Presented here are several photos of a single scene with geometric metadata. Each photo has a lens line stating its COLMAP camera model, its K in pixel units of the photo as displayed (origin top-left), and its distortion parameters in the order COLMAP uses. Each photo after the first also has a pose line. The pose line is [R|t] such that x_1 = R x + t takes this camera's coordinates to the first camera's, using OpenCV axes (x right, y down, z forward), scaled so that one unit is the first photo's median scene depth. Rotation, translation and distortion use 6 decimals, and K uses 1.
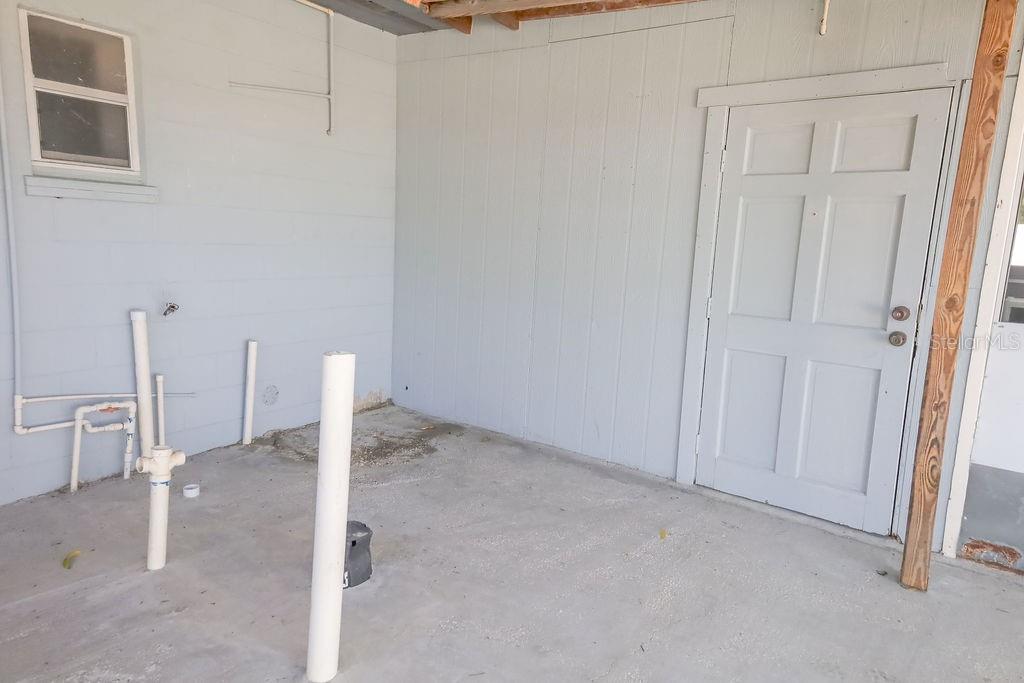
lens RADIAL K [[676.0, 0, 512.5], [0, 676.0, 336.7], [0, 0, 1]] dist [0.135050, -0.071137]
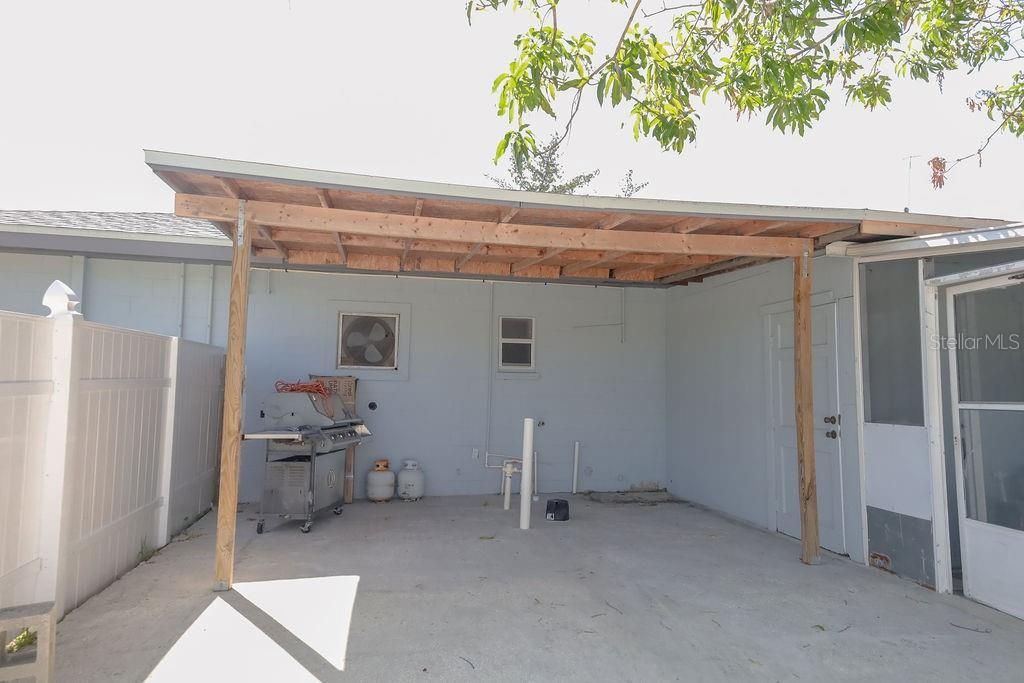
lens RADIAL K [[676.0, 0, 512.5], [0, 676.0, 336.7], [0, 0, 1]] dist [0.135050, -0.071137]
pose [[0.730312, -0.091135, -0.677007, 1.171265], [-0.088540, 0.970073, -0.226097, 0.233617], [0.677352, 0.225064, 0.700386, -0.853547]]
